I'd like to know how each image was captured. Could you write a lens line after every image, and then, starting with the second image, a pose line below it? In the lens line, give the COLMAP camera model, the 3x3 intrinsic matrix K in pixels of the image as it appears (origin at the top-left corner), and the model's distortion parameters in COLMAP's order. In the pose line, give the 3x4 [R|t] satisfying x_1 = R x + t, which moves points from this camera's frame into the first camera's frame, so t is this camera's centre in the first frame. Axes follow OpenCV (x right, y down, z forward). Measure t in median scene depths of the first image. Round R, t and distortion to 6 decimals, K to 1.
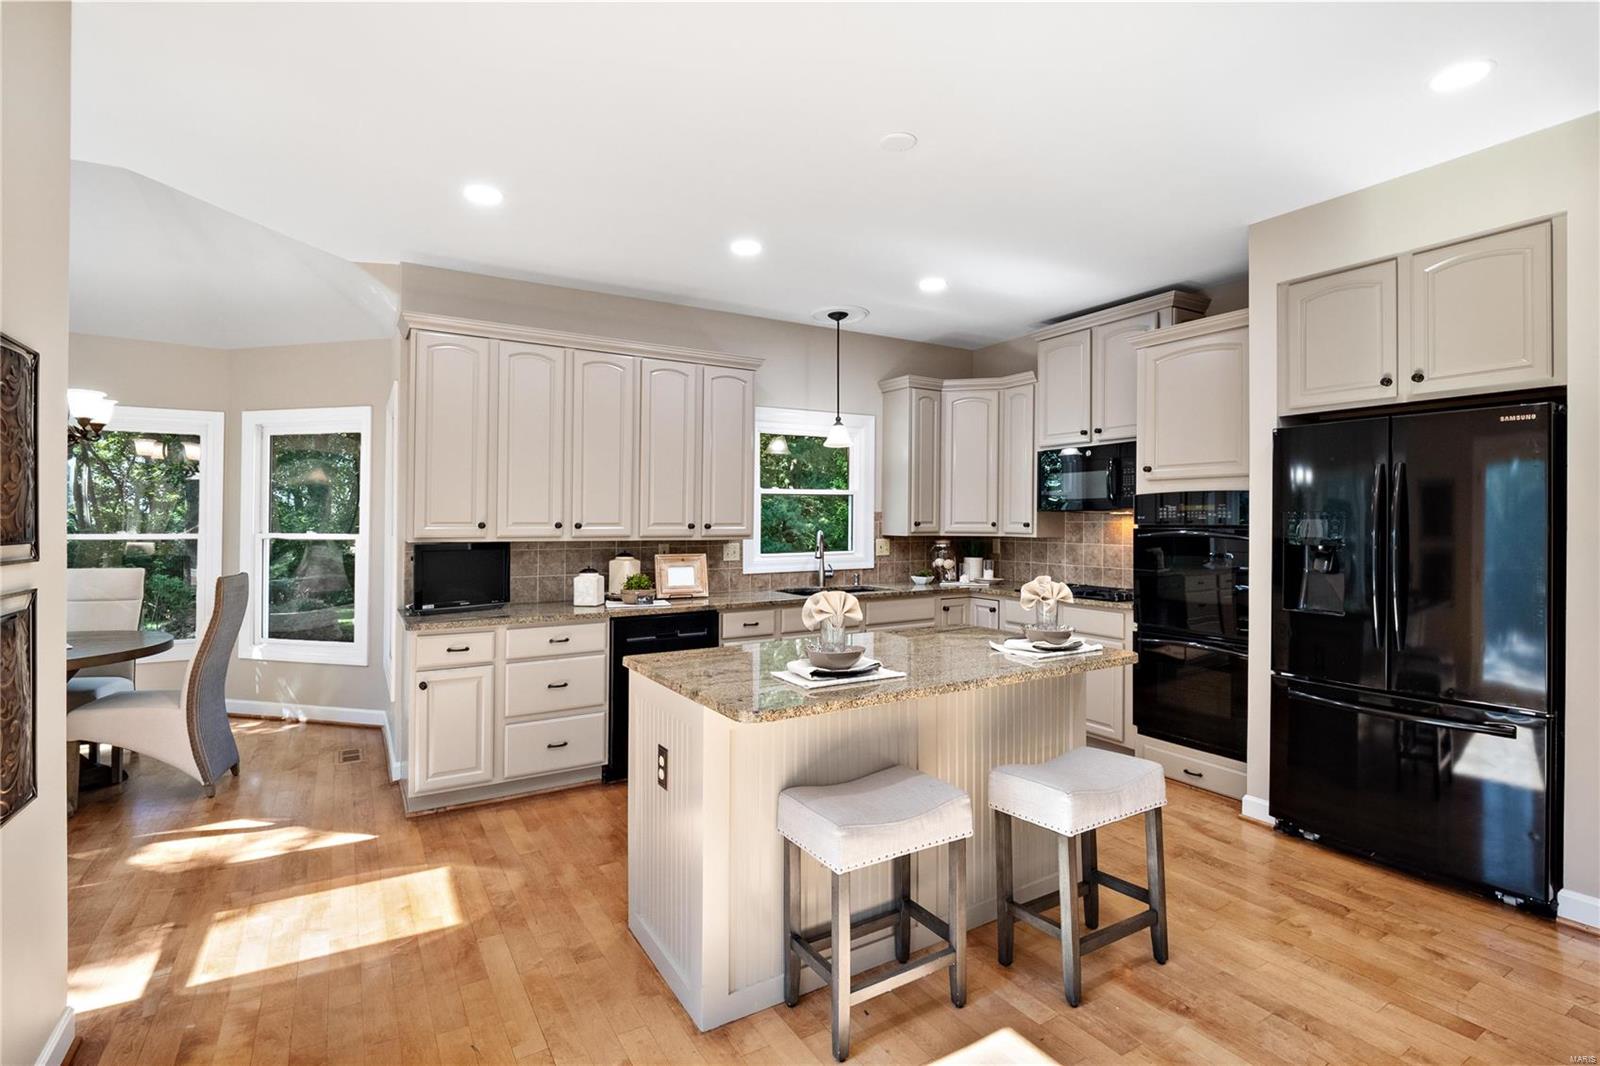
lens RADIAL K [[748.0, 0, 798.9], [0, 748.0, 524.6], [0, 0, 1]] dist [-0.017937, -0.000662]
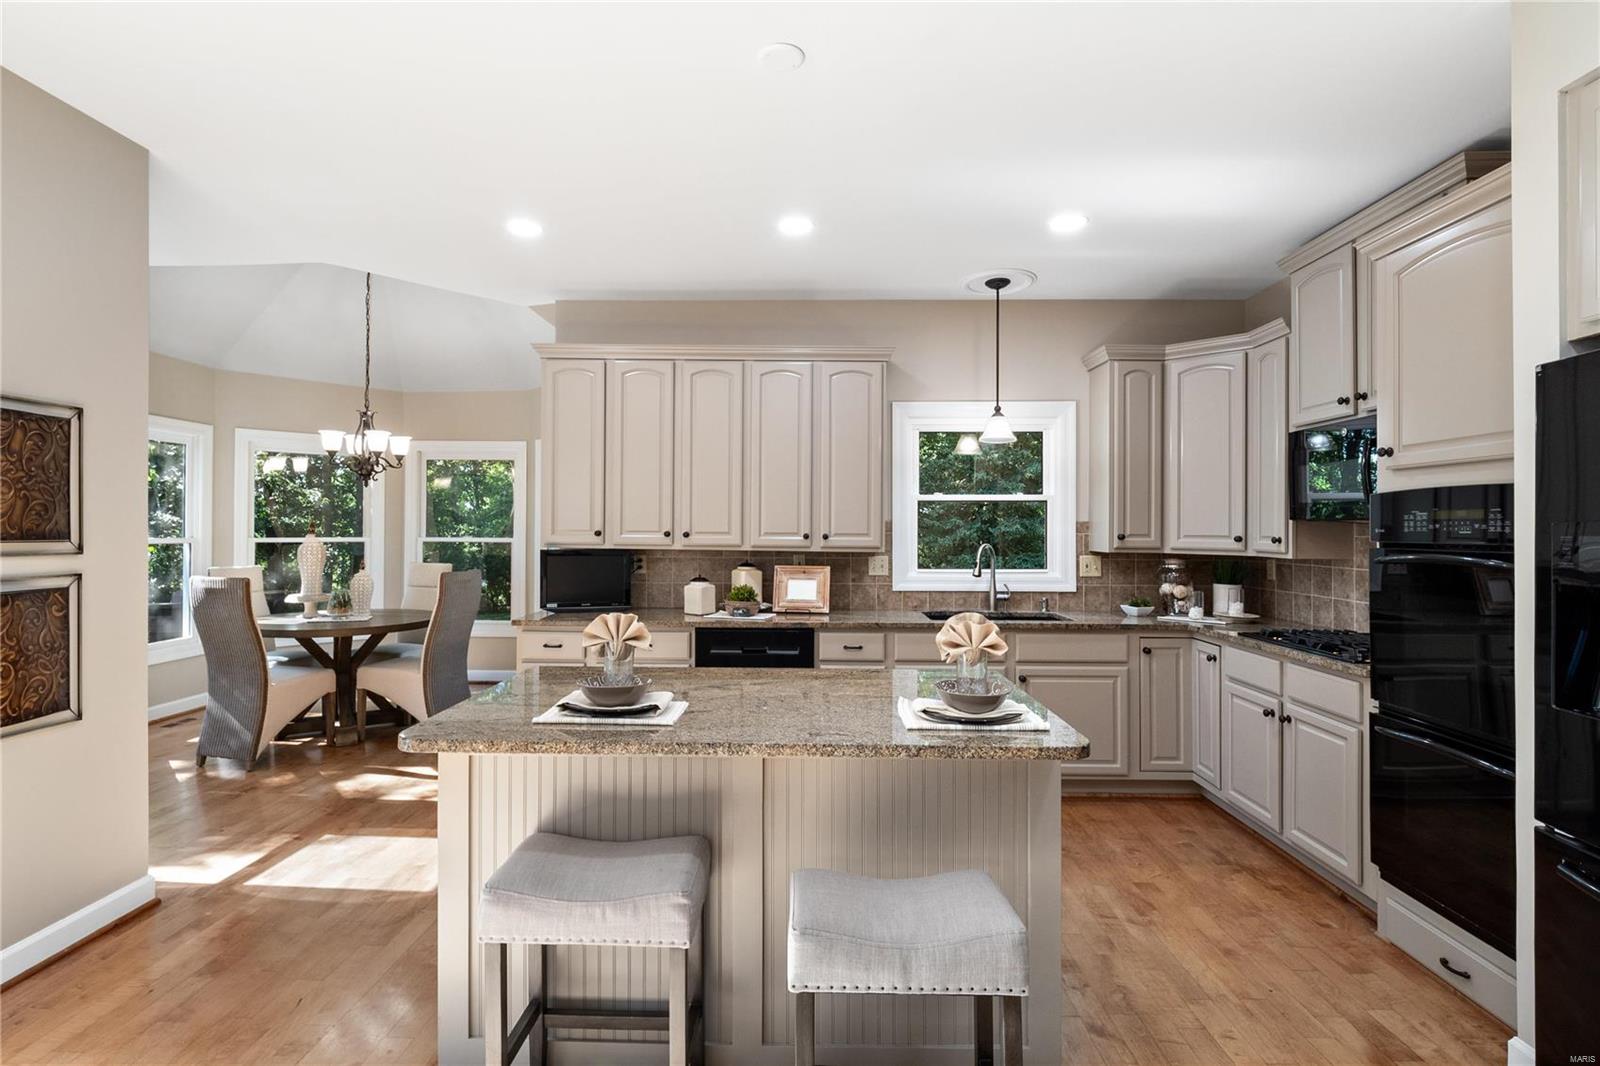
lens RADIAL K [[758.3, 0, 800.0], [0, 758.3, 533.0], [0, 0, 1]] dist [-0.013476, -0.001176]
pose [[0.845649, 0.009272, -0.533660, 0.341828], [-0.010656, 0.999943, 0.000488, -0.002426], [0.533634, 0.005274, 0.845699, 0.191884]]
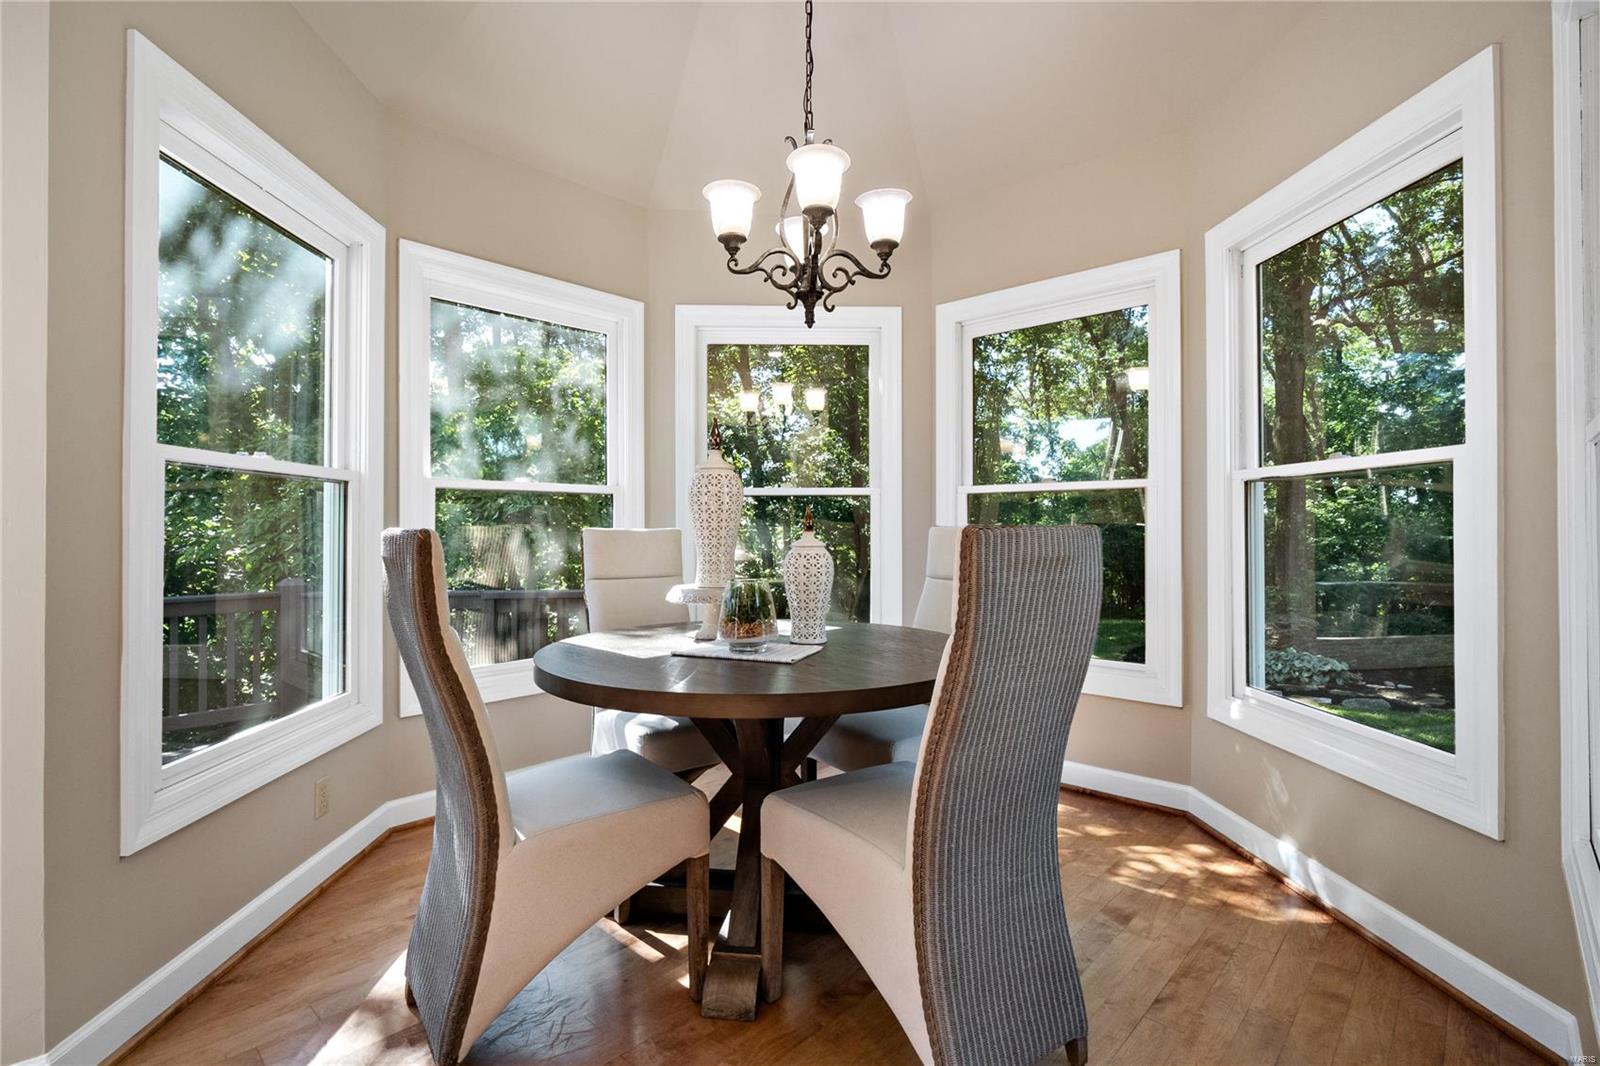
lens RADIAL K [[748.0, 0, 798.9], [0, 748.0, 524.6], [0, 0, 1]] dist [-0.017937, -0.000662]
pose [[0.272232, -0.006048, -0.962213, -0.386991], [-0.003467, 0.999968, -0.007266, 0.060033], [0.962225, 0.005314, 0.272202, 0.677836]]
